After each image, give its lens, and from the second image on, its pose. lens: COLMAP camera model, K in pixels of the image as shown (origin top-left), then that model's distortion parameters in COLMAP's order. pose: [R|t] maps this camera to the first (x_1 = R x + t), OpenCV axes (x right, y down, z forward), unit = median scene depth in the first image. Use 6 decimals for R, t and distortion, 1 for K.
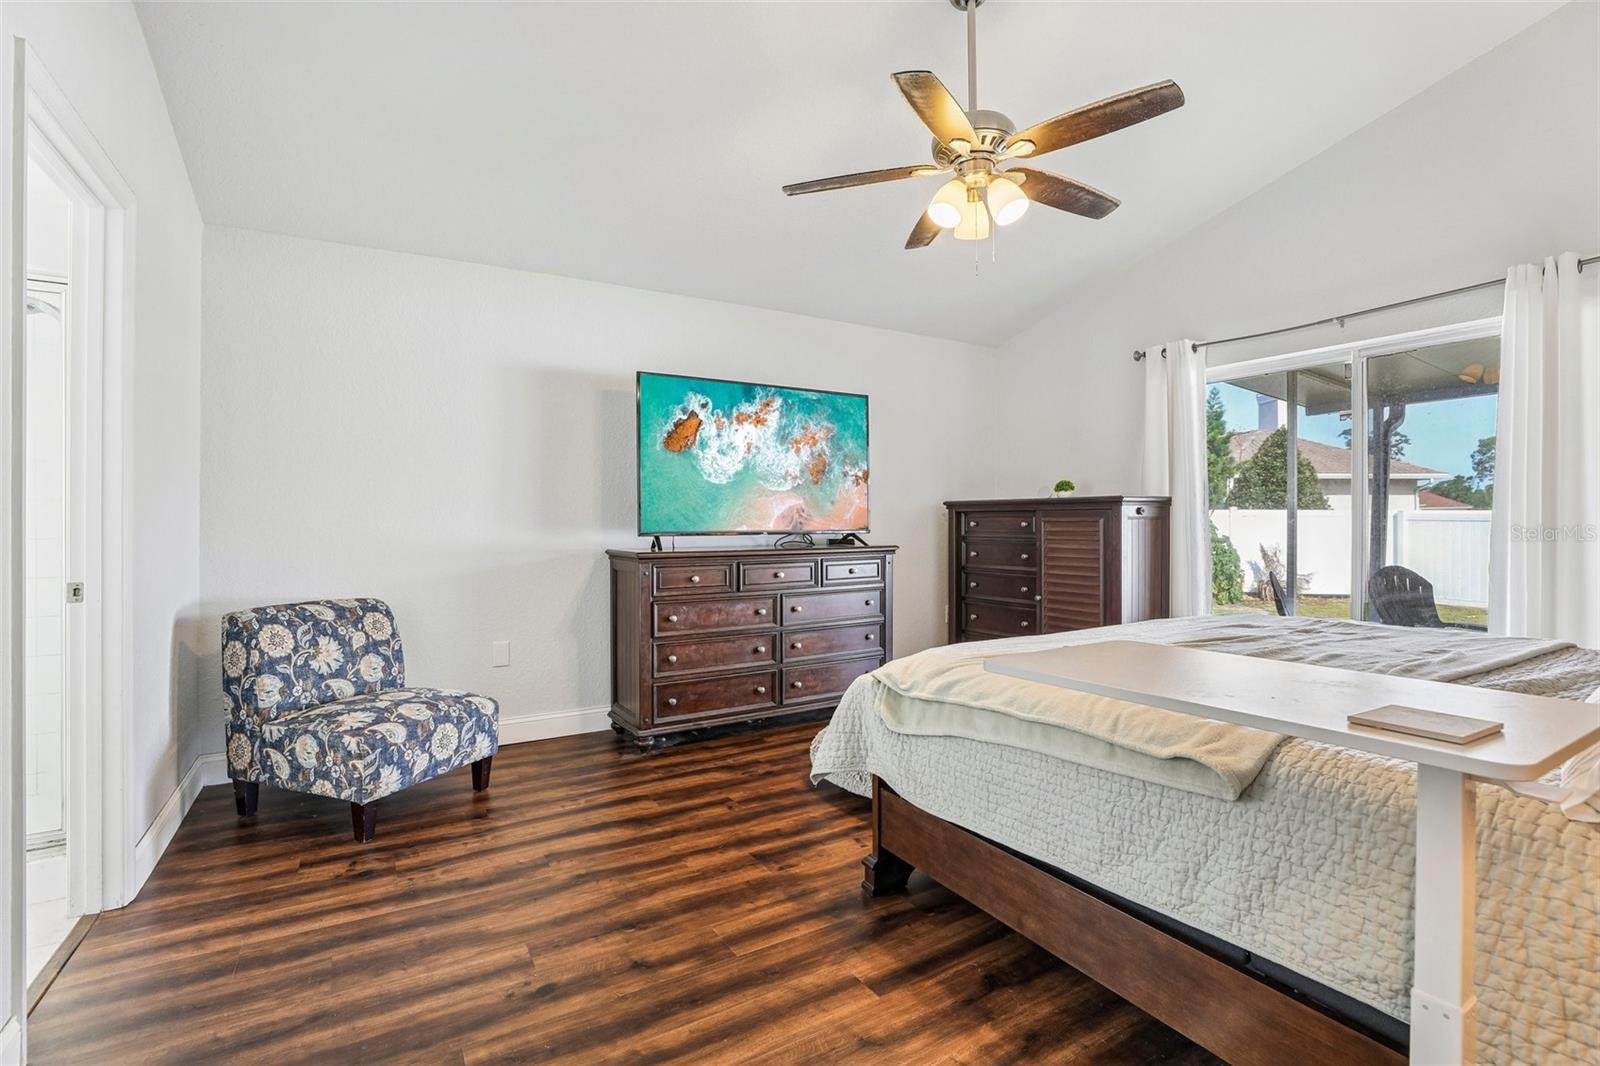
lens RADIAL K [[736.4, 0, 802.1], [0, 736.4, 526.1], [0, 0, 1]] dist [-0.036733, 0.007617]
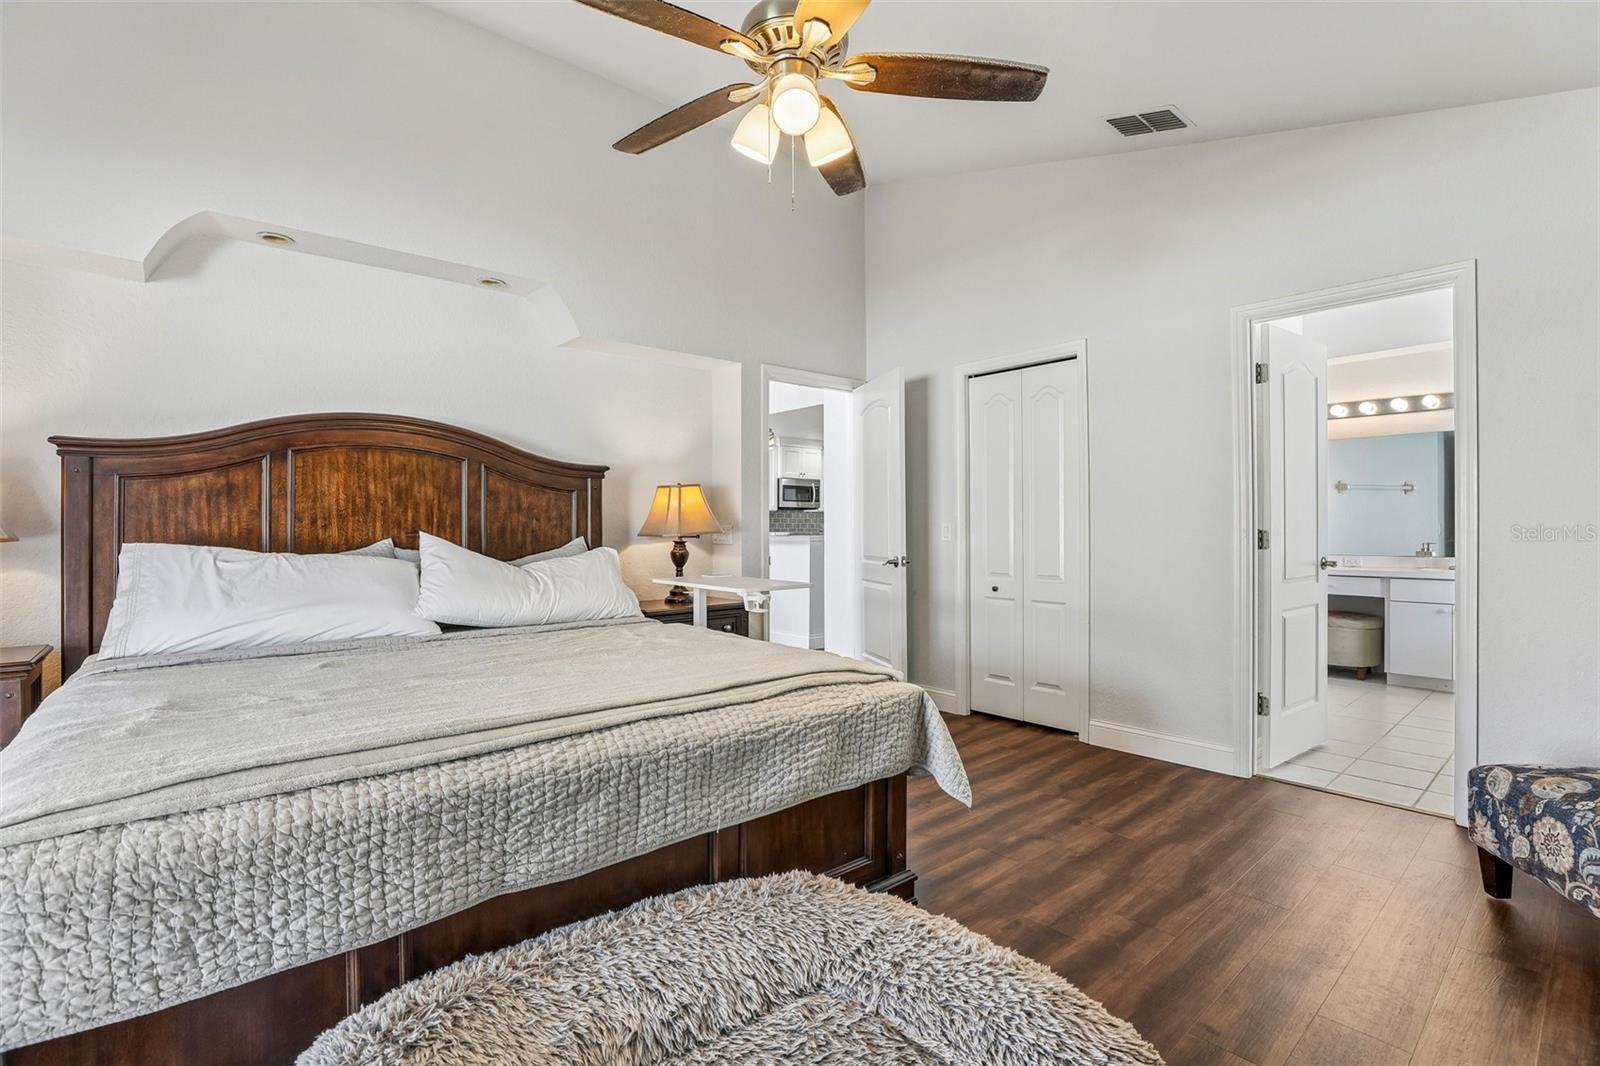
lens RADIAL K [[736.4, 0, 801.9], [0, 736.4, 524.8], [0, 0, 1]] dist [-0.036733, 0.007617]
pose [[-0.985640, 0.008774, -0.168631, 0.365254], [0.008265, 0.999959, 0.003724, -0.015844], [0.168656, 0.002276, -0.985672, 1.802582]]
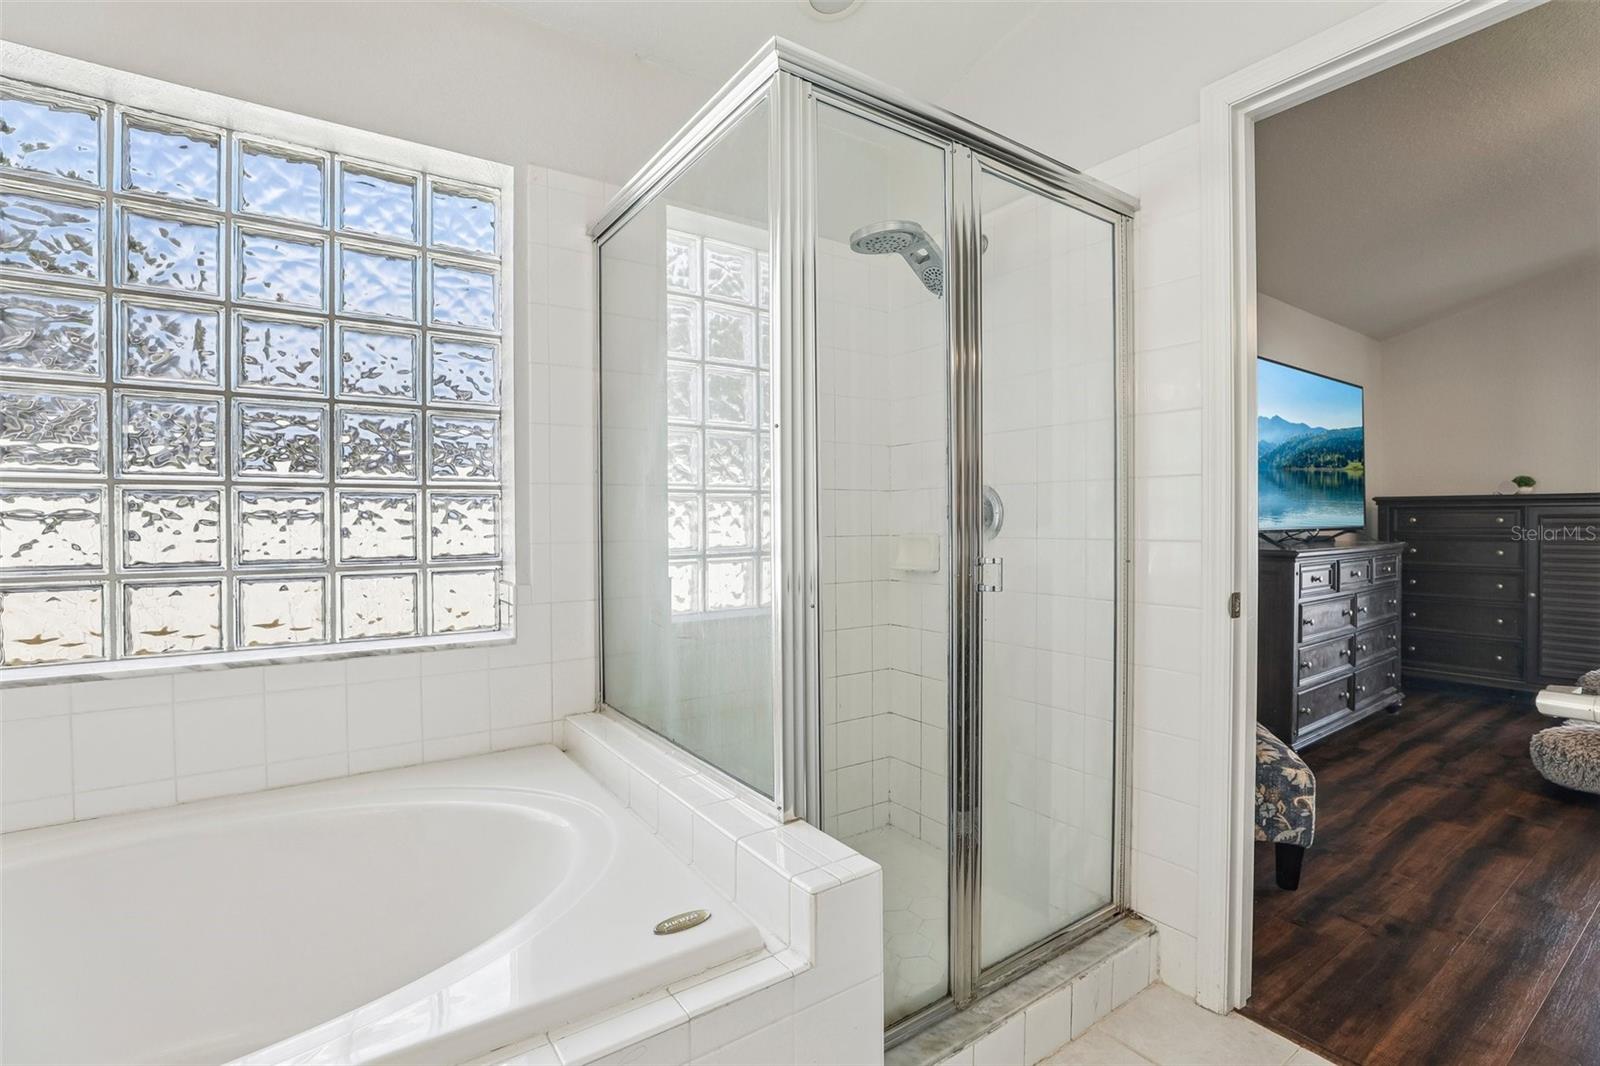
lens RADIAL K [[736.4, 0, 801.7], [0, 736.4, 523.0], [0, 0, 1]] dist [-0.036733, 0.007617]
pose [[0.997757, 0.002062, 0.066906, -1.318005], [-0.002271, 0.999993, 0.003057, 0.001055], [-0.066900, -0.003202, 0.997755, 0.201915]]
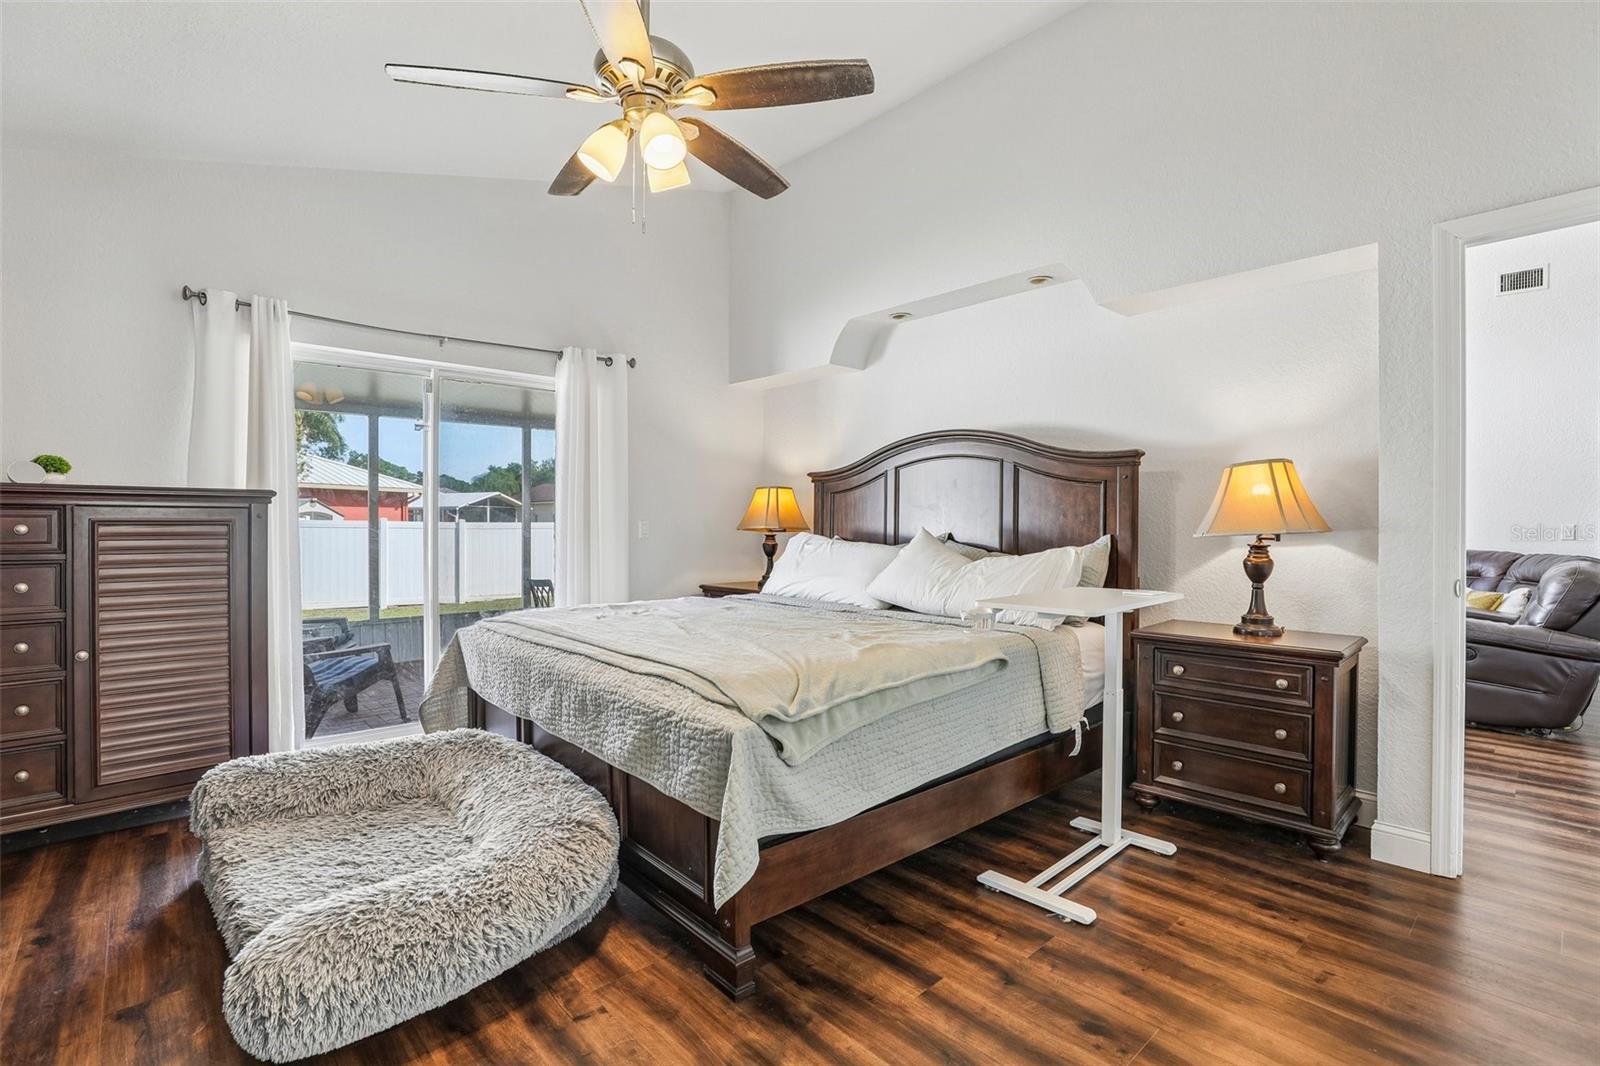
lens RADIAL K [[736.4, 0, 800.6], [0, 736.4, 527.4], [0, 0, 1]] dist [-0.036733, 0.007617]
pose [[-0.194439, 0.000816, 0.980914, -0.634976], [0.002596, 0.999997, -0.000317, -0.003265], [-0.980911, 0.002485, -0.194441, 1.006470]]
